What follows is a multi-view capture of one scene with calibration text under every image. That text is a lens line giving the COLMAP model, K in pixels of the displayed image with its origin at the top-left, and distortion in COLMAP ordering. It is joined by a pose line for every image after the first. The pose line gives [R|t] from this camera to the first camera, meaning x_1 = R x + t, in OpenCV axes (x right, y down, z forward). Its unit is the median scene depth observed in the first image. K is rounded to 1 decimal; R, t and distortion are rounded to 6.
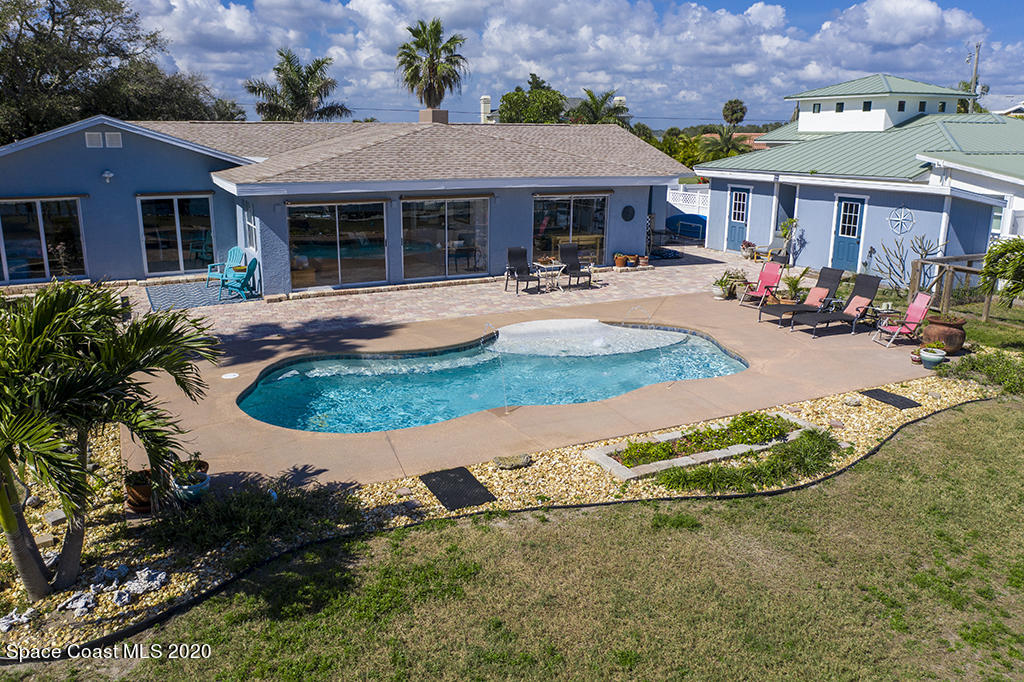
lens RADIAL K [[808.4, 0, 506.2], [0, 808.4, 336.7], [0, 0, 1]] dist [-0.019571, 0.001488]
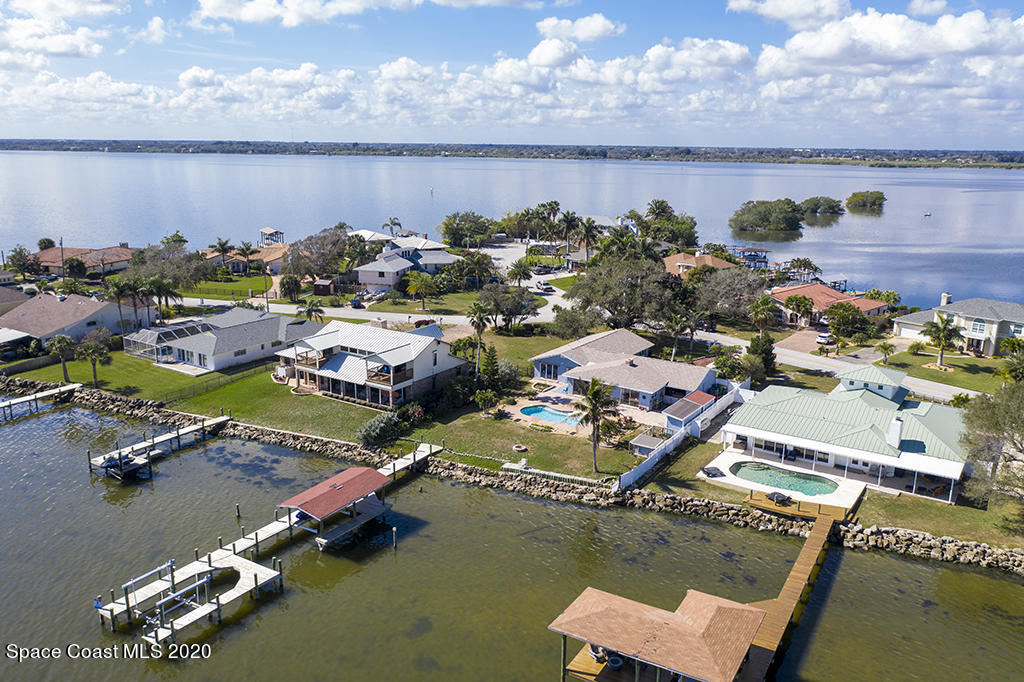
lens RADIAL K [[806.9, 0, 507.9], [0, 806.9, 342.2], [0, 0, 1]] dist [-0.013460, -0.001035]
pose [[0.512330, 0.211432, -0.832355, 3.623914], [-0.220847, 0.969060, 0.110223, -0.831095], [0.829907, 0.127353, 0.543173, -2.126551]]
